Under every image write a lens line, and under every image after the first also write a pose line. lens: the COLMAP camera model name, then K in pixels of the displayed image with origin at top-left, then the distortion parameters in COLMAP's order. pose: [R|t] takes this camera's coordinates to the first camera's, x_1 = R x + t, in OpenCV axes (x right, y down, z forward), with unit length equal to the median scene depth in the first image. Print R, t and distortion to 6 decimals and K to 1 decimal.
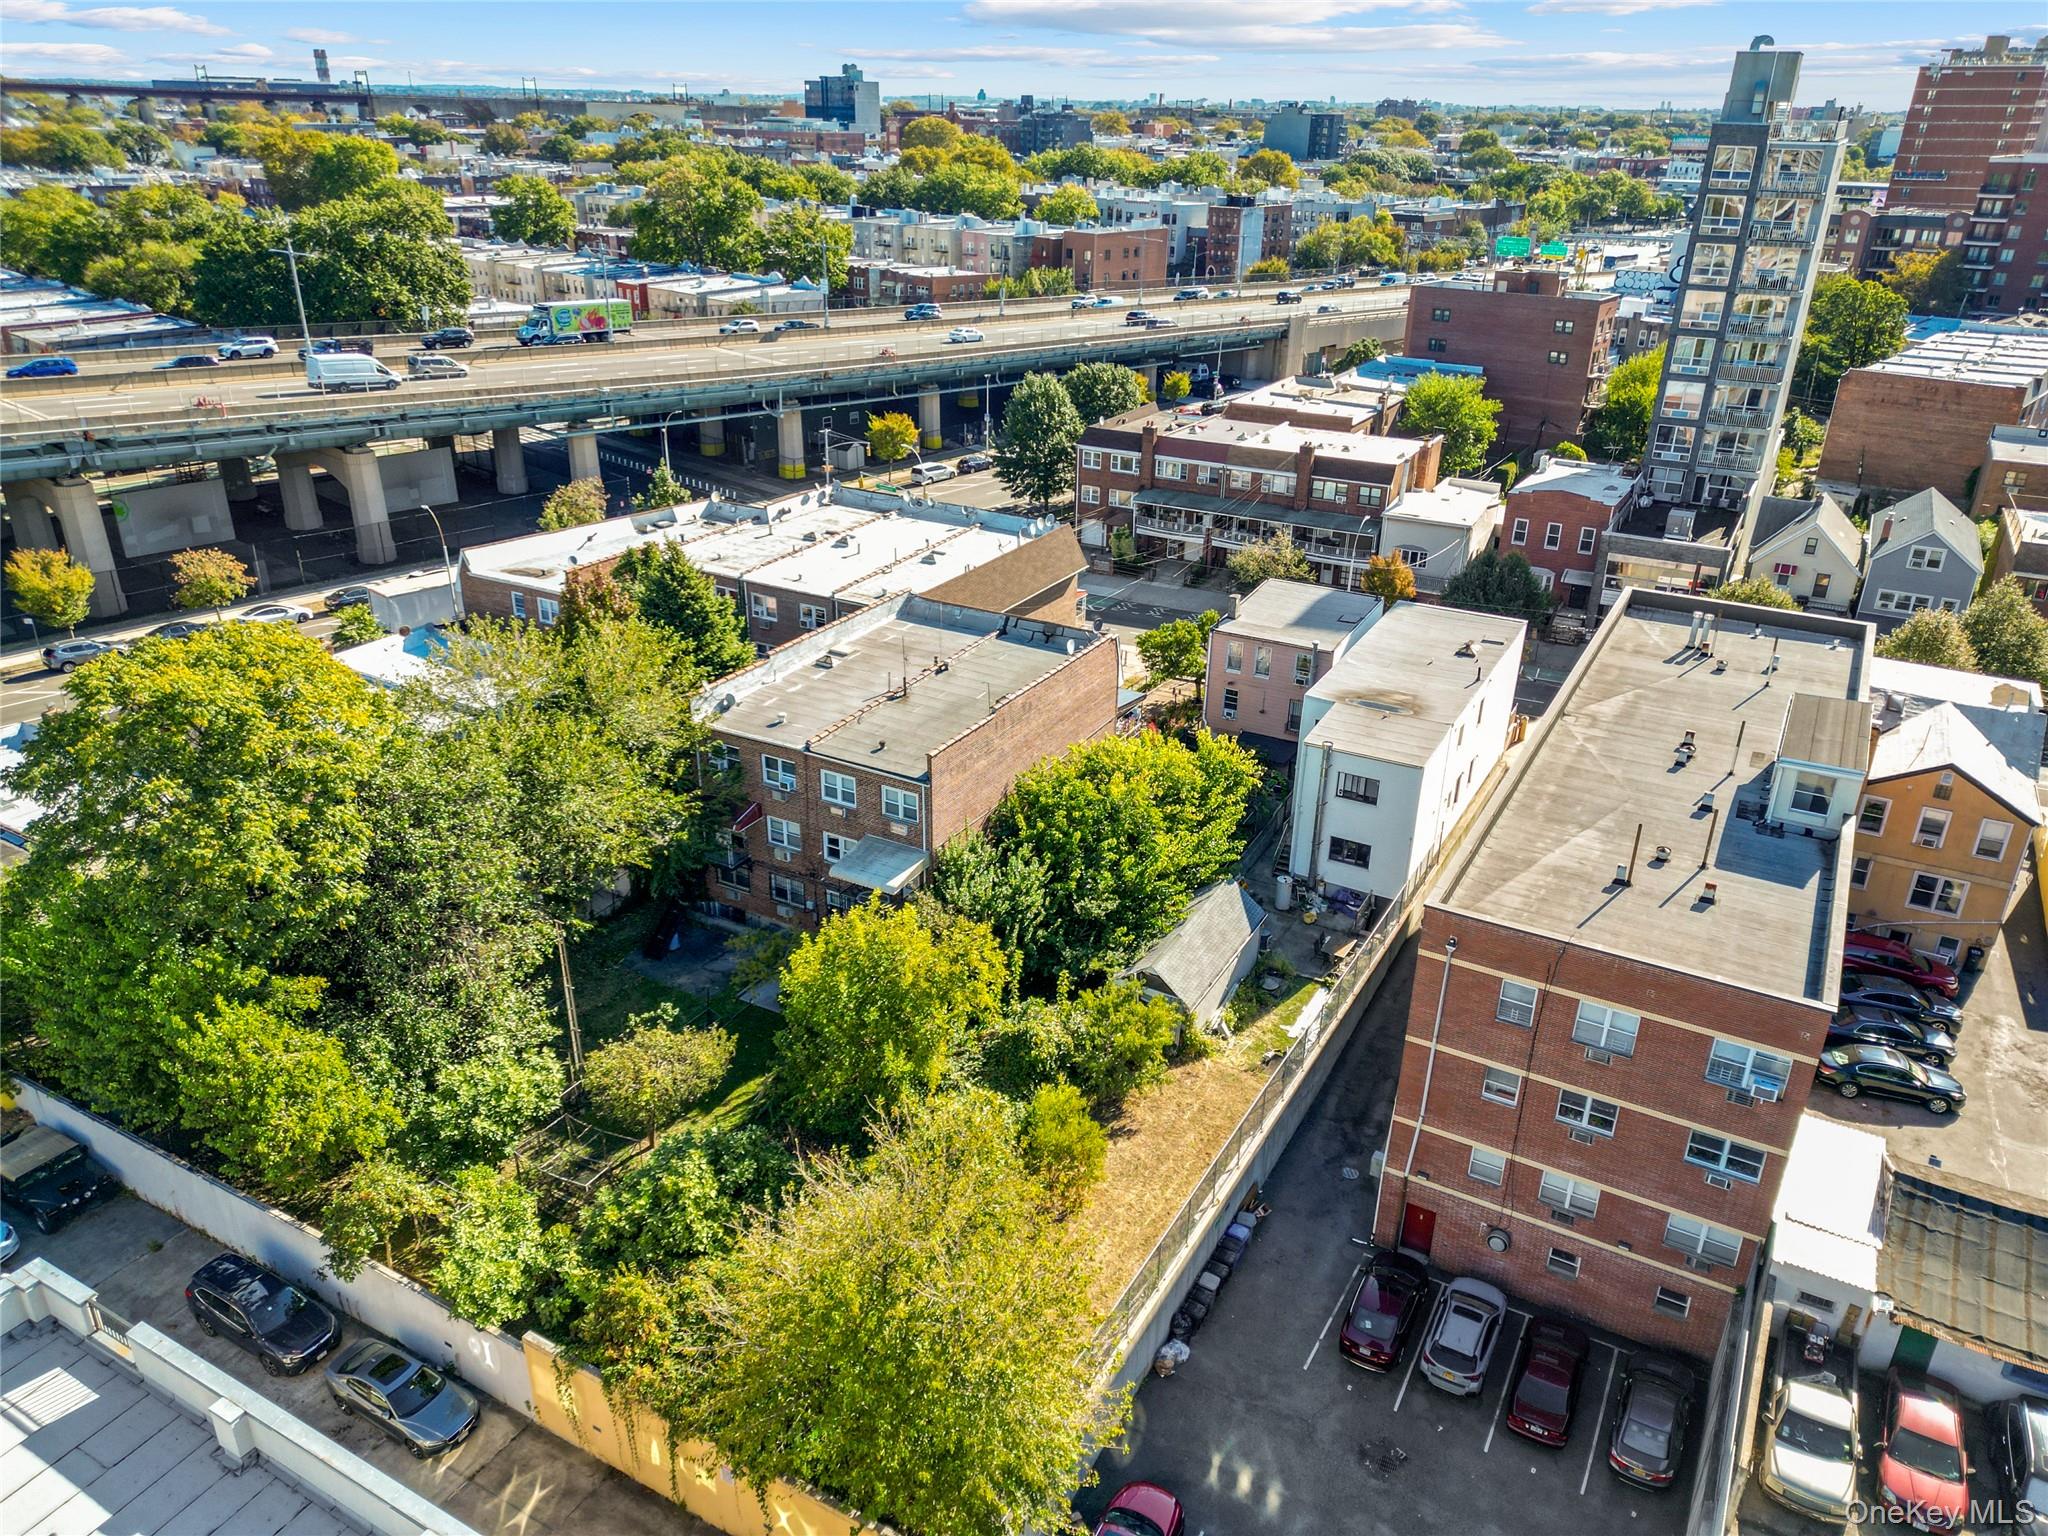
lens RADIAL K [[1434.2, 0, 1024.0], [0, 1434.2, 768.0], [0, 0, 1]] dist [0.088113, -0.065369]
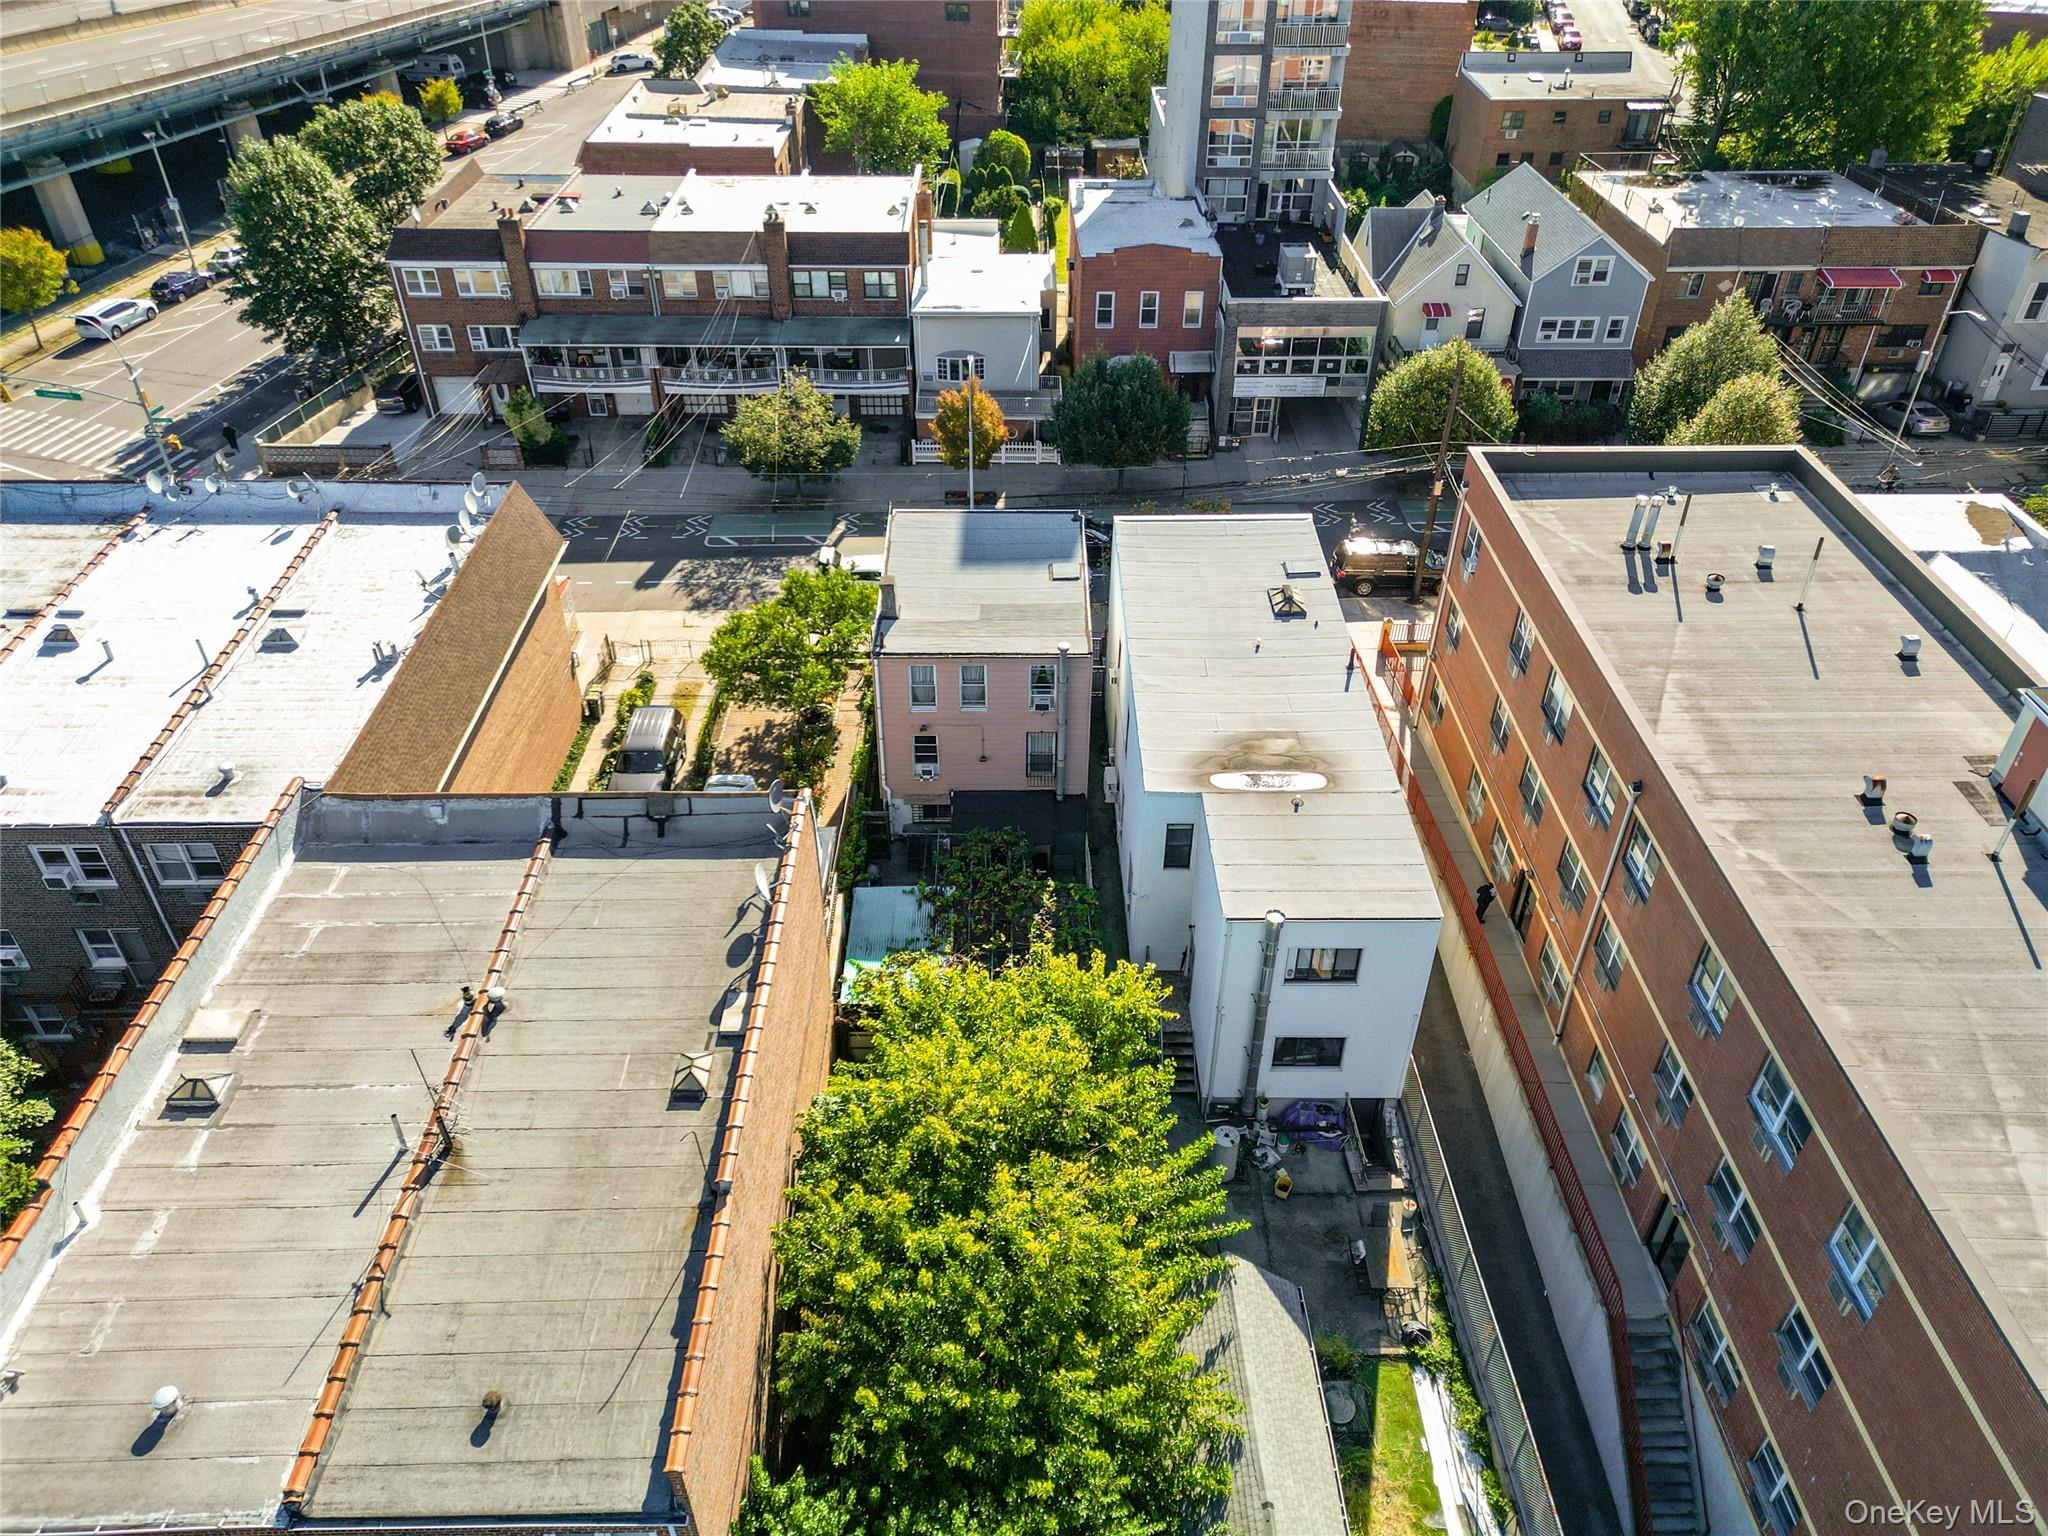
lens RADIAL K [[1434.2, 0, 1024.0], [0, 1434.2, 768.0], [0, 0, 1]] dist [0.088113, -0.065369]
pose [[0.868054, -0.312679, 0.385634, -0.038433], [0.221552, 0.939091, 0.262722, -0.135723], [-0.444293, -0.142619, 0.884456, 0.322577]]
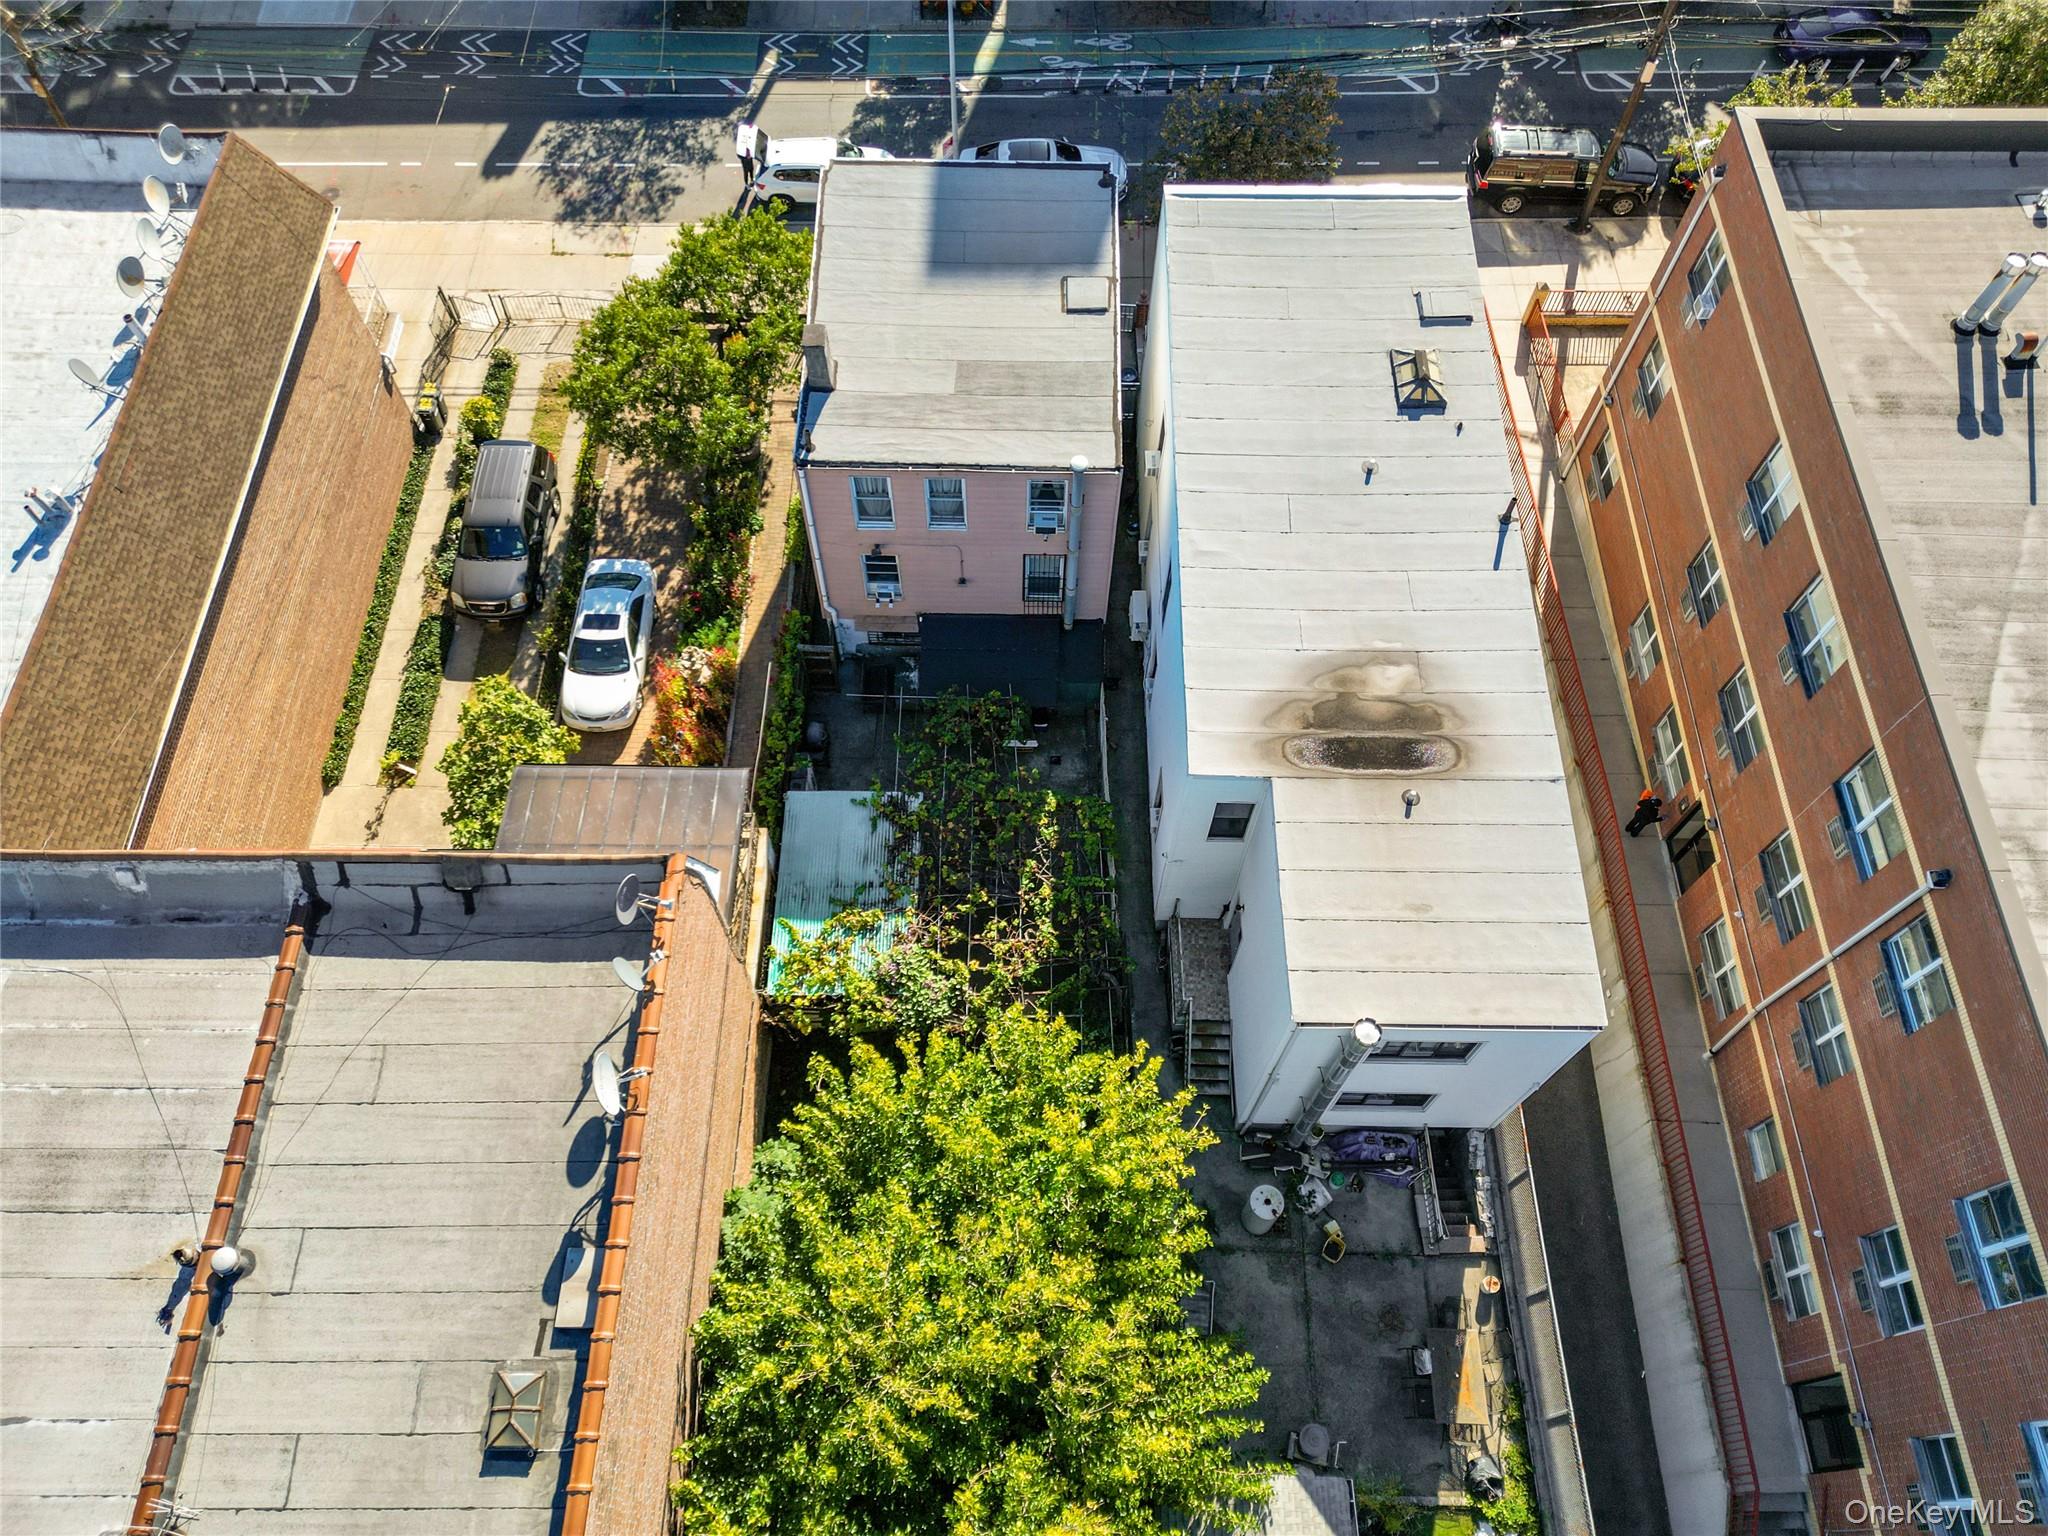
lens RADIAL K [[1468.6, 0, 1024.0], [0, 1468.6, 768.0], [0, 0, 1]] dist [0.053068, -0.028452]
pose [[0.876723, -0.426685, 0.222028, 0.042410], [0.208113, 0.752659, 0.624655, -0.192055], [-0.433643, -0.501442, 0.748672, 0.447529]]
